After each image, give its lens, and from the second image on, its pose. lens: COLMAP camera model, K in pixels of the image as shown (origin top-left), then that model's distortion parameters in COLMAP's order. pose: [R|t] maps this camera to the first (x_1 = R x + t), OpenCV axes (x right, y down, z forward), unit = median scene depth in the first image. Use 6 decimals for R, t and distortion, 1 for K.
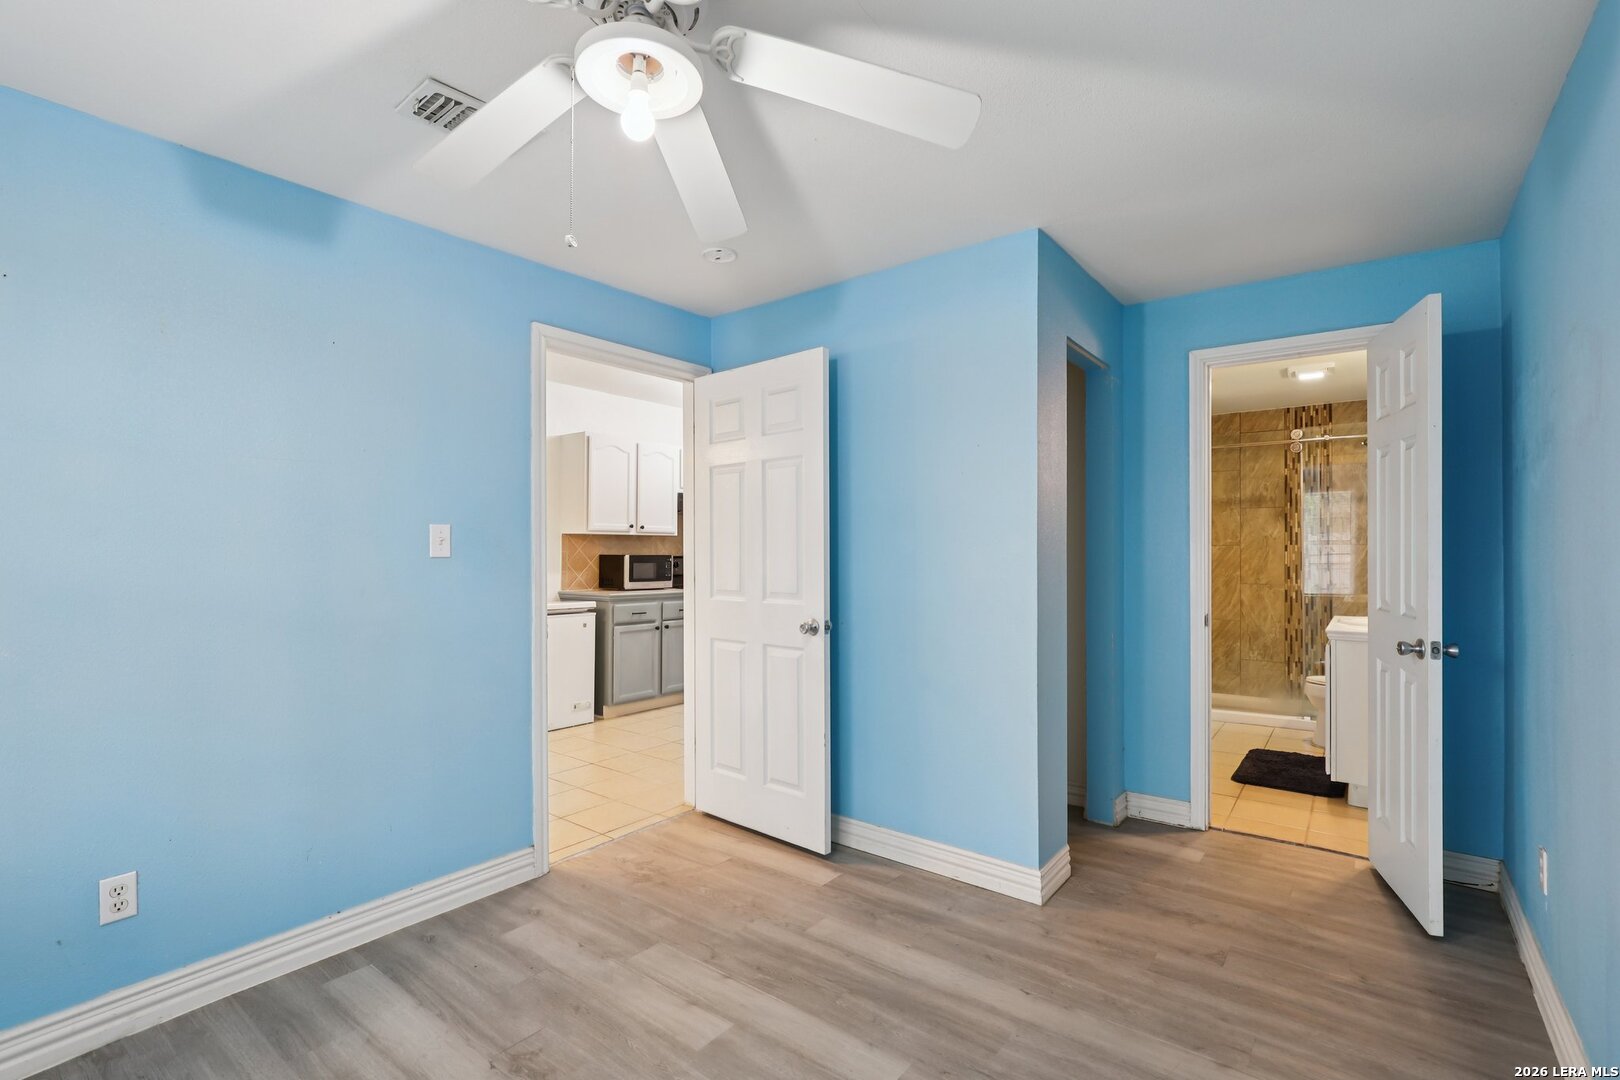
lens RADIAL K [[745.2, 0, 810.2], [0, 745.2, 541.9], [0, 0, 1]] dist [-0.005139, -0.000146]
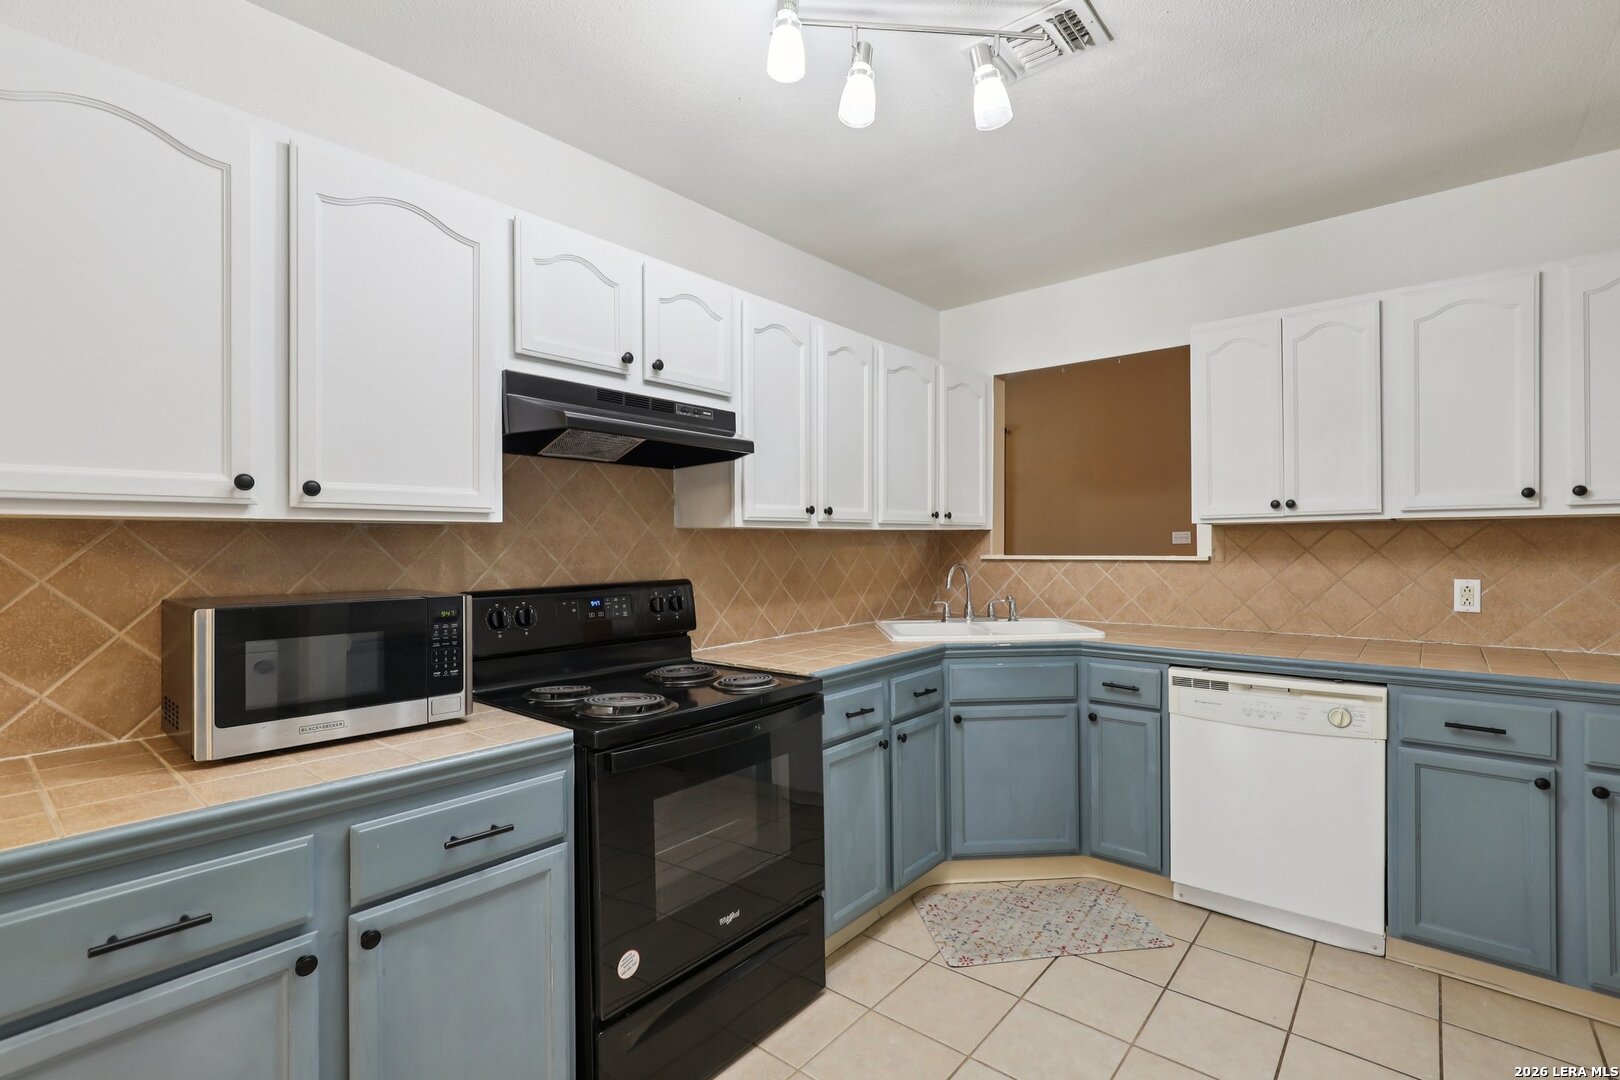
lens RADIAL K [[745.2, 0, 807.9], [0, 745.2, 541.9], [0, 0, 1]] dist [-0.005139, -0.000146]
pose [[0.999673, -0.012136, -0.022530, -0.057948], [0.012169, 0.999925, 0.001357, -0.000381], [0.022512, -0.001631, 0.999745, 0.774735]]
